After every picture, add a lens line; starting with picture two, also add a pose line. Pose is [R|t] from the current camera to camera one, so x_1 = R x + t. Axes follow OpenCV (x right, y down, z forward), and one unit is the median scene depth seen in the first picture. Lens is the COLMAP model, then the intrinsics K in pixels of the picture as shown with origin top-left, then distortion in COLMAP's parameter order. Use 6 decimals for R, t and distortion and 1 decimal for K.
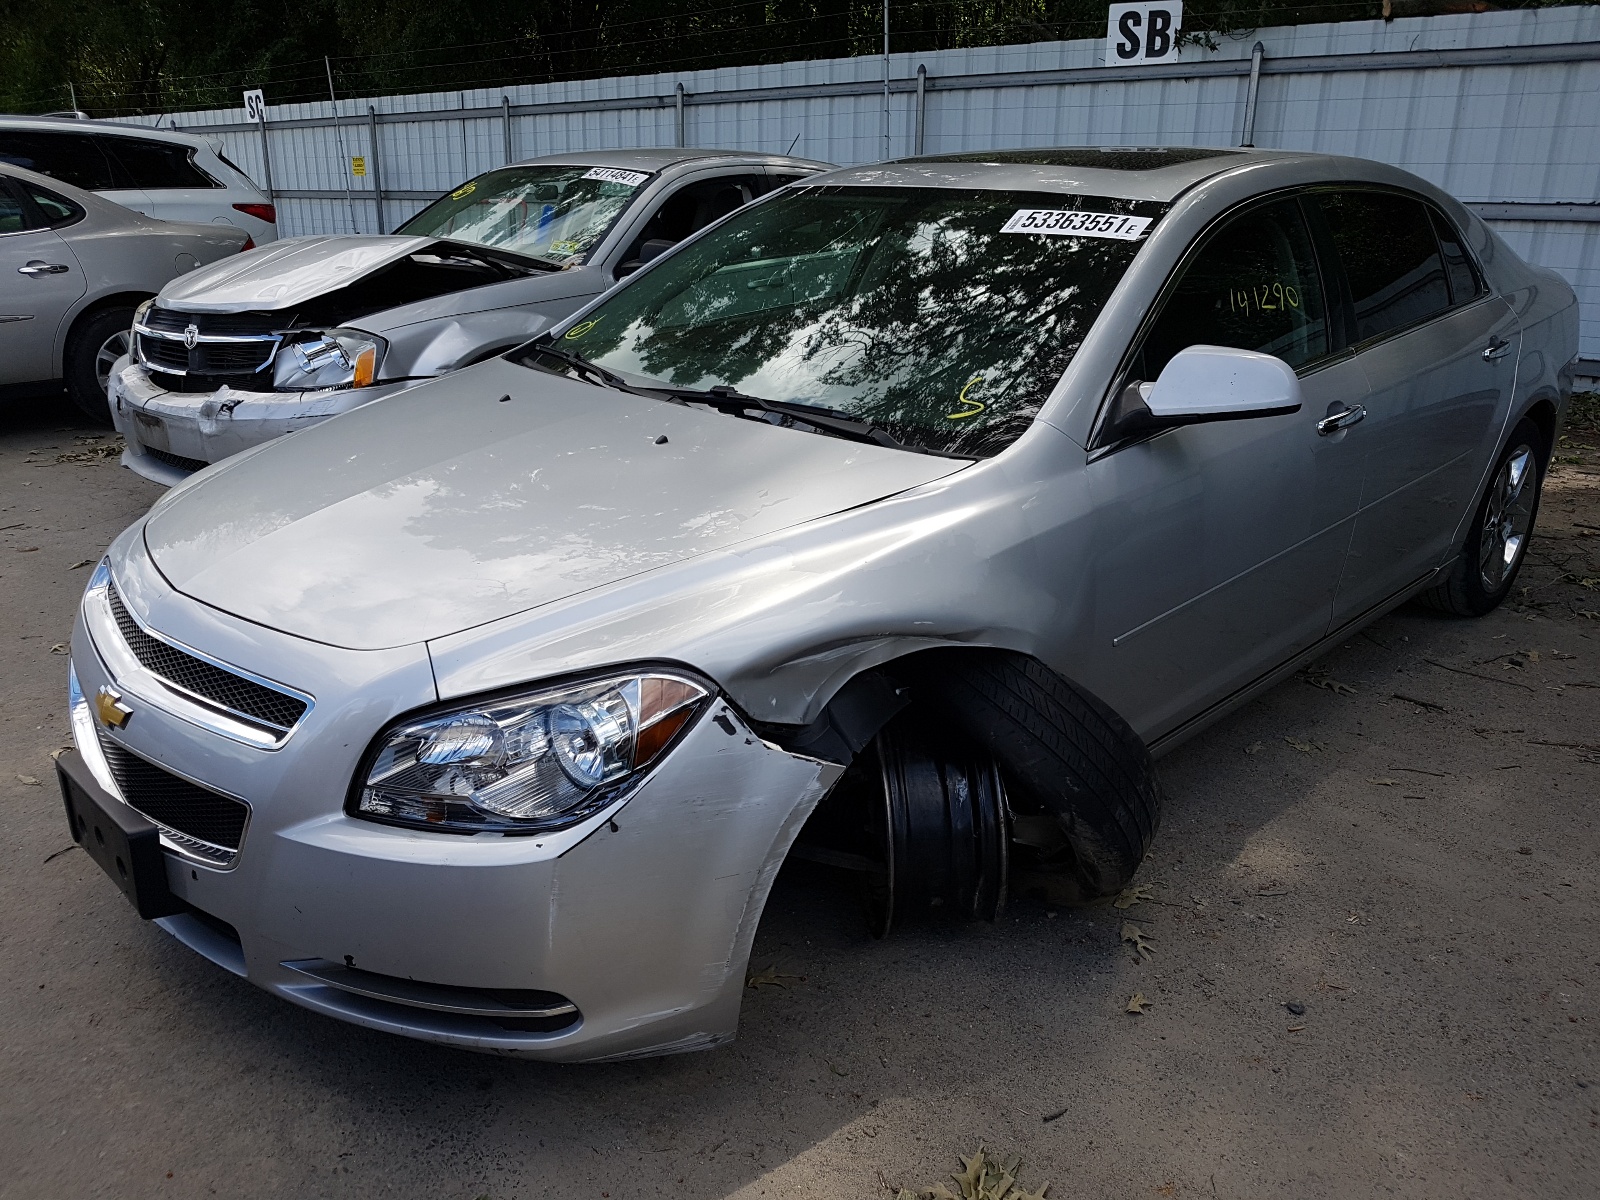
lens RADIAL K [[1236.7, 0, 795.8], [0, 1236.7, 608.6], [0, 0, 1]] dist [-0.027304, 0.013258]
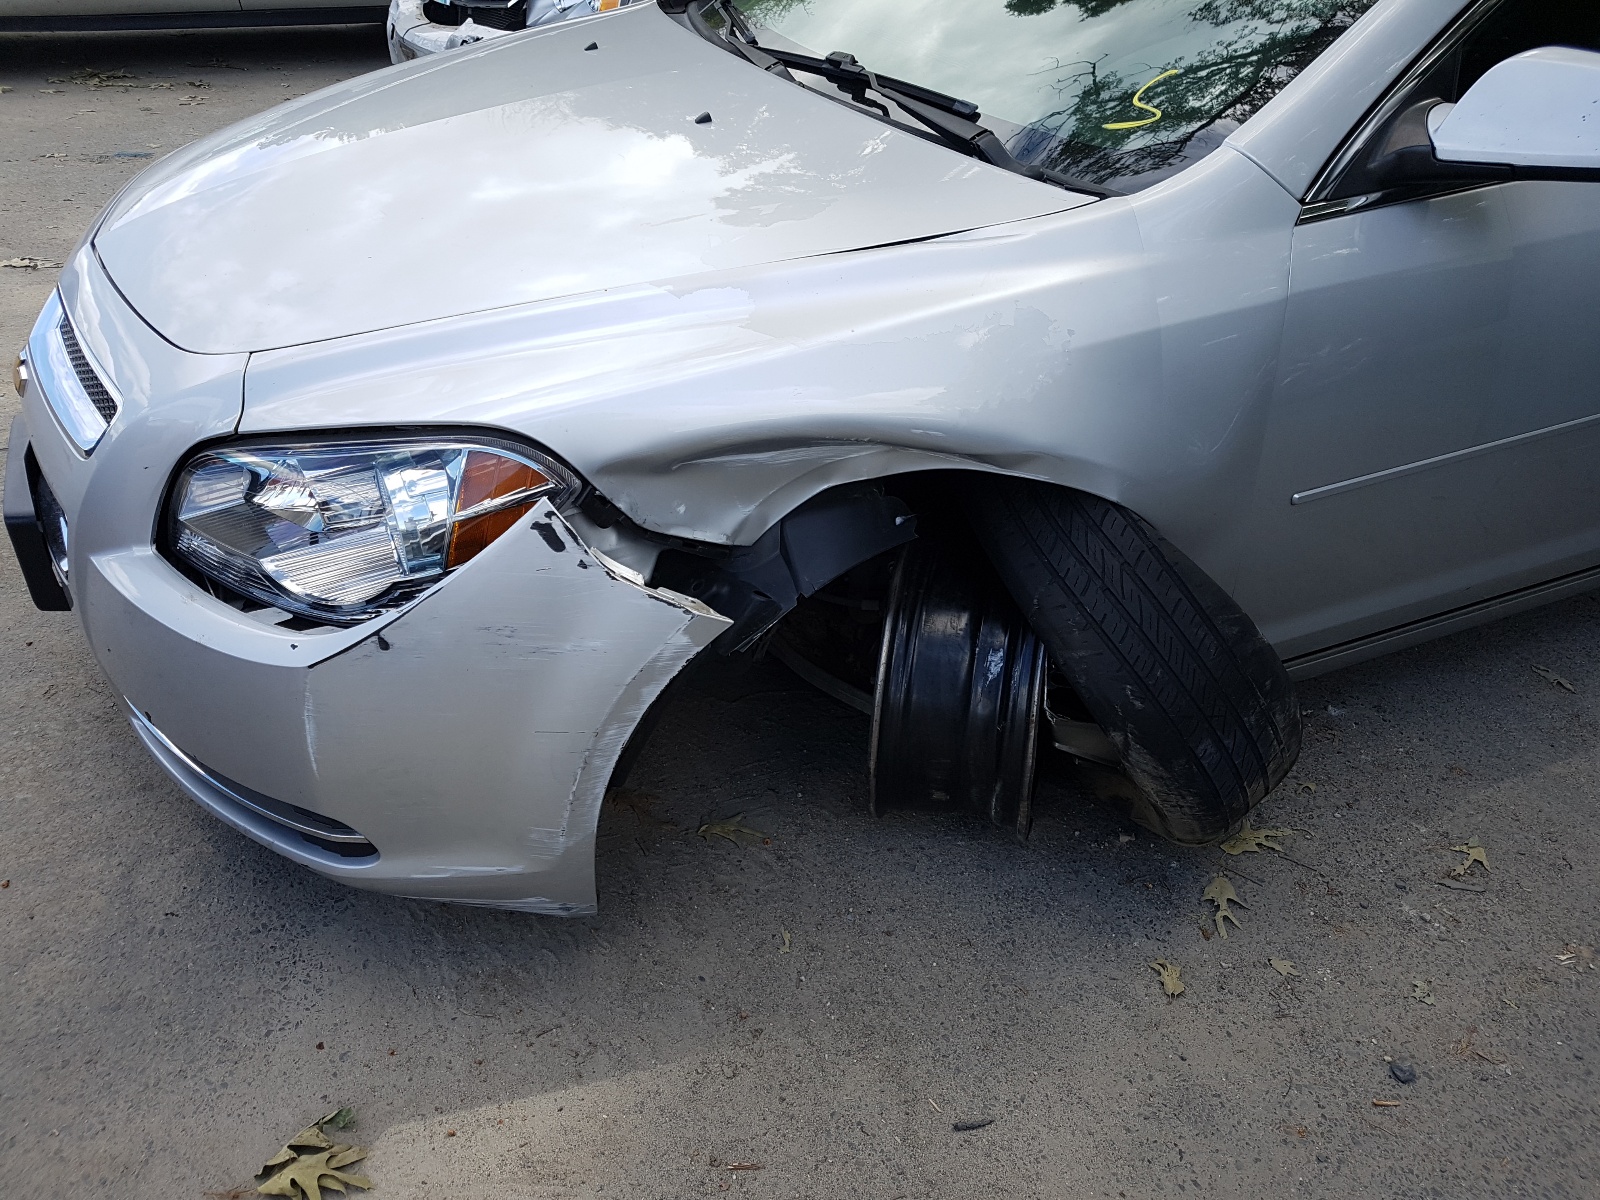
lens RADIAL K [[1236.7, 0, 804.9], [0, 1236.7, 597.2], [0, 0, 1]] dist [-0.027304, 0.013258]
pose [[0.938057, 0.209414, -0.276035, 0.230259], [-0.142783, 0.959530, 0.242725, -0.053384], [0.315694, -0.188276, 0.929994, 0.306572]]
